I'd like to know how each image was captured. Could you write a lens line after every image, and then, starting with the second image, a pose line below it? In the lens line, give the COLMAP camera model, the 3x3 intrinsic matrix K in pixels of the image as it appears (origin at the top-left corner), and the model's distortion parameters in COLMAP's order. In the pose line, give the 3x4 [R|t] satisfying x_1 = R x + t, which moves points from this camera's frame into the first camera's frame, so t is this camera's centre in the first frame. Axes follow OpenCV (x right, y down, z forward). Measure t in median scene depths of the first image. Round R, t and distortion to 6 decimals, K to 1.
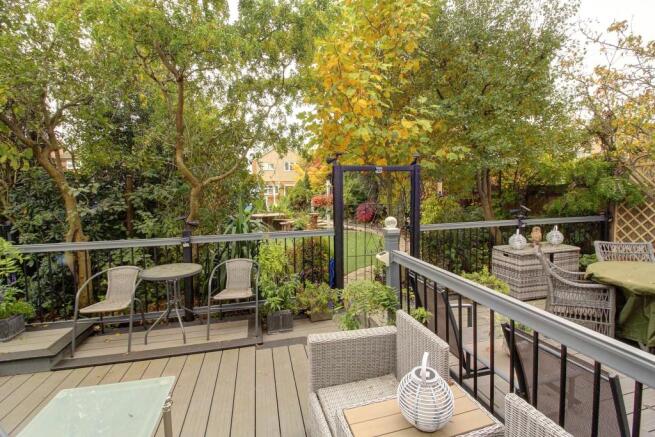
lens RADIAL K [[301.6, 0, 330.1], [0, 301.6, 208.2], [0, 0, 1]] dist [0.000377, -0.017664]
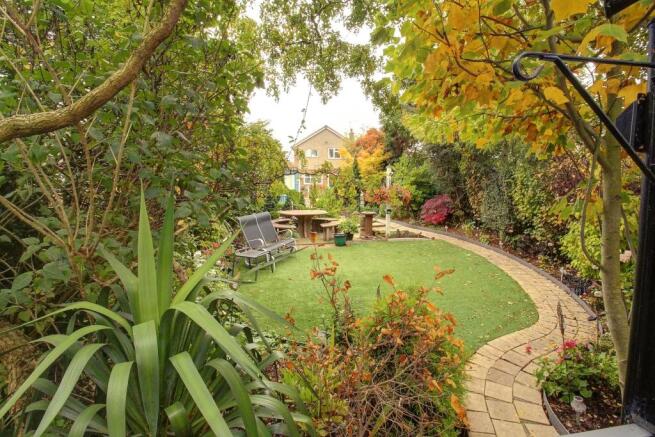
lens RADIAL K [[301.6, 0, 330.1], [0, 301.6, 208.2], [0, 0, 1]] dist [0.000377, -0.017664]
pose [[0.989643, 0.031351, -0.140083, -0.037599], [-0.027192, 0.999134, 0.031506, -0.010200], [0.140950, -0.027370, 0.989638, 0.240998]]
